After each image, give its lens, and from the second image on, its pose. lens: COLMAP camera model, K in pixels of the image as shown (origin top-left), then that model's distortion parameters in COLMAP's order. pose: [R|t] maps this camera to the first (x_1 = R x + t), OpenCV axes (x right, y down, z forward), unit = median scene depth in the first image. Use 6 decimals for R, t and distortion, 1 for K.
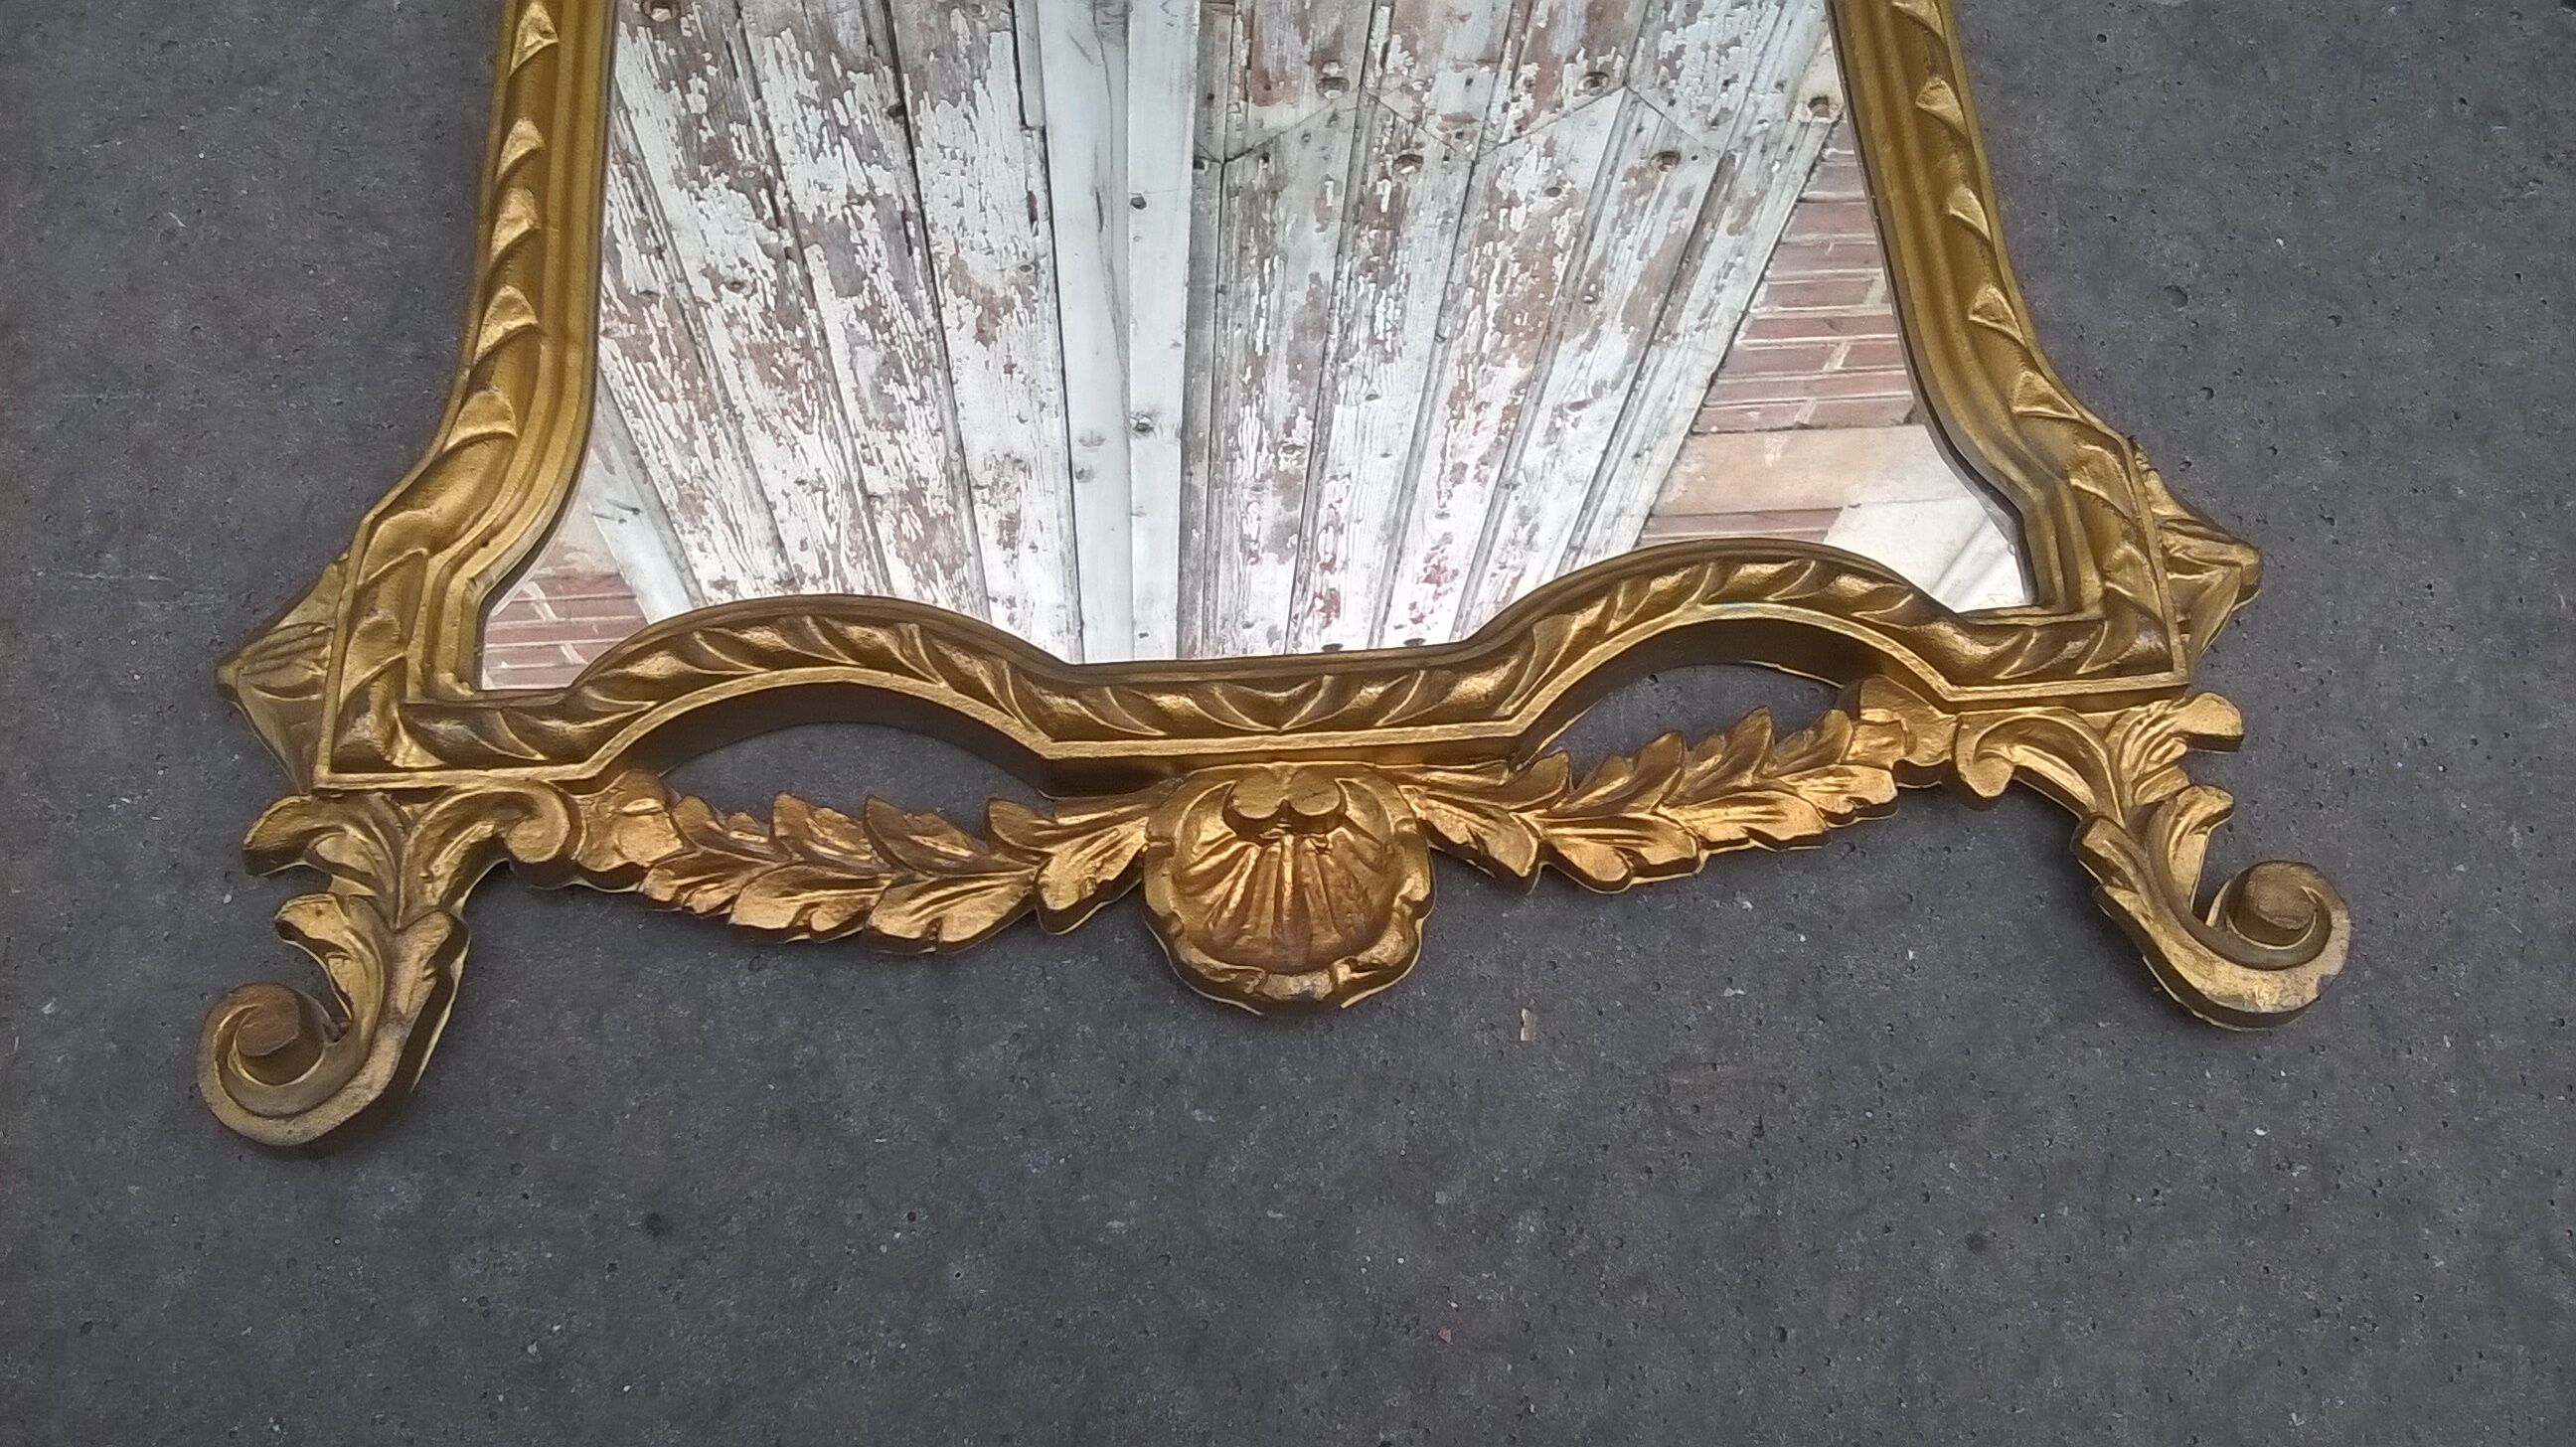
lens RADIAL K [[2243.4, 0, 1288.0], [0, 2243.4, 723.5], [0, 0, 1]] dist [0.057519, -0.164880]
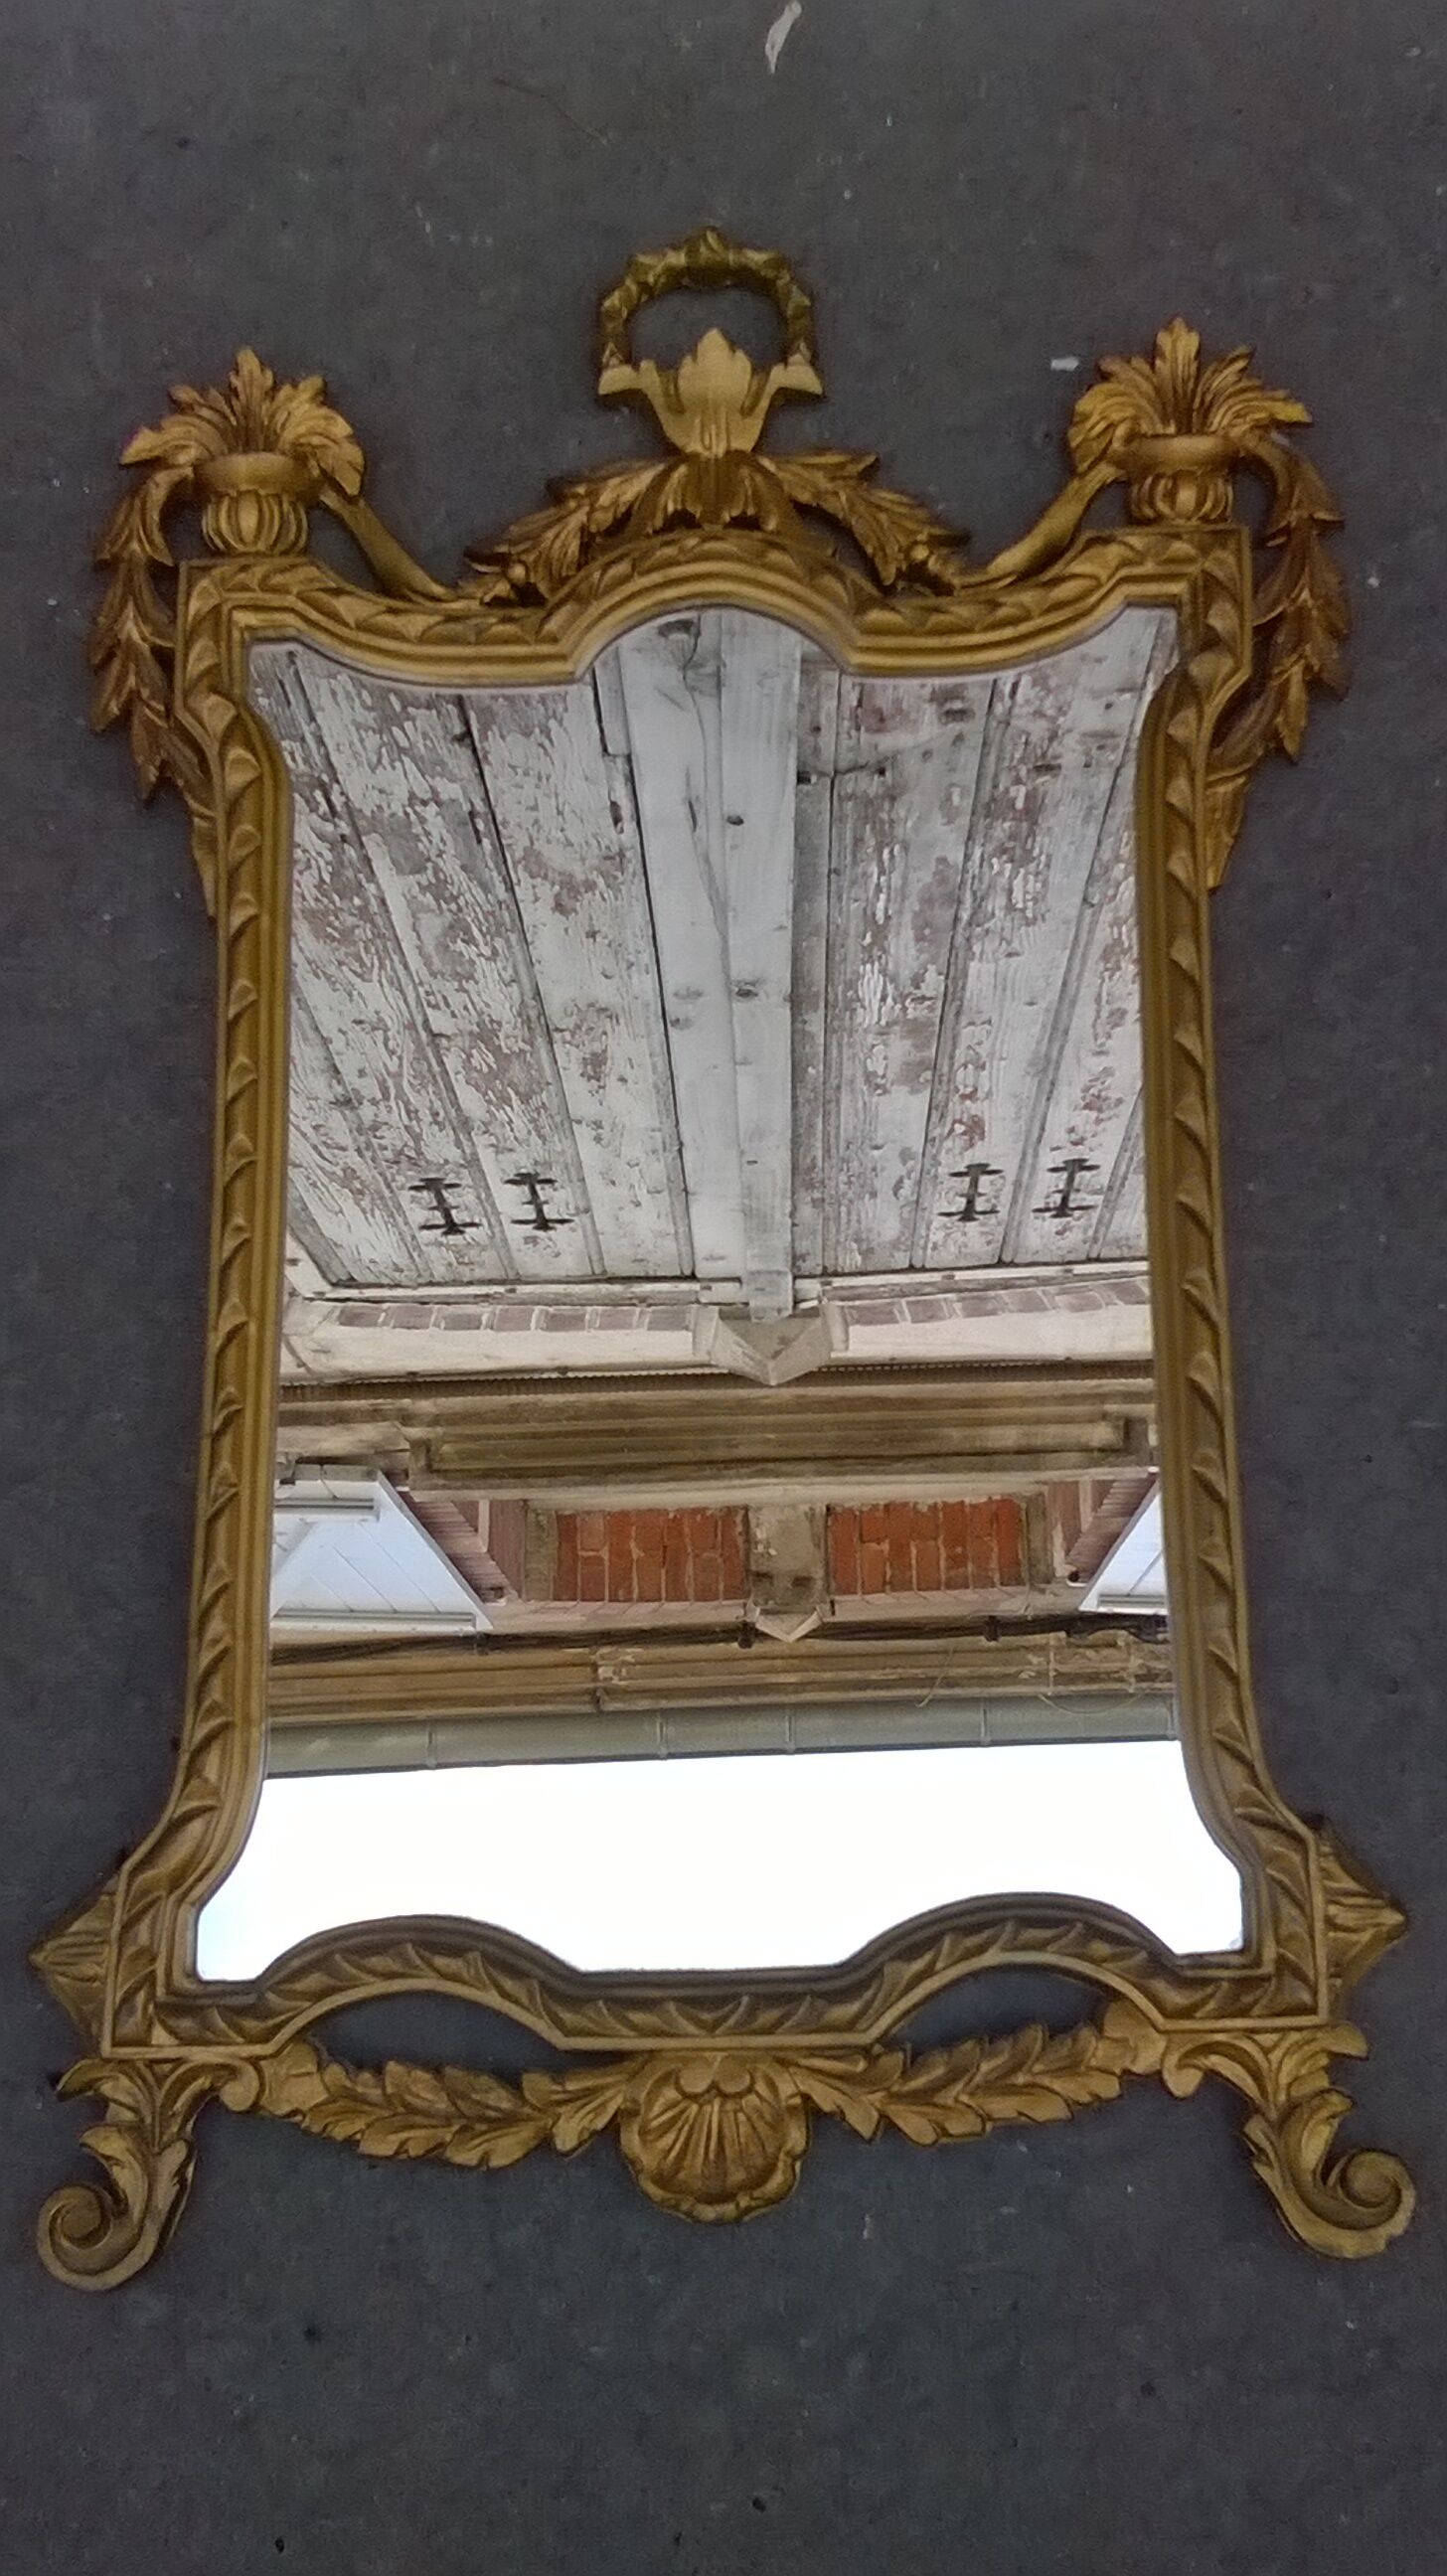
lens RADIAL K [[3247.3, 0, 757.2], [0, 3247.3, 1324.7], [0, 0, 1]] dist [0.085419, -0.032068]
pose [[0.996213, 0.039680, -0.077360, 0.178102], [-0.027628, 0.988138, 0.151061, -0.804107], [0.082437, -0.148351, 0.985493, -1.104367]]
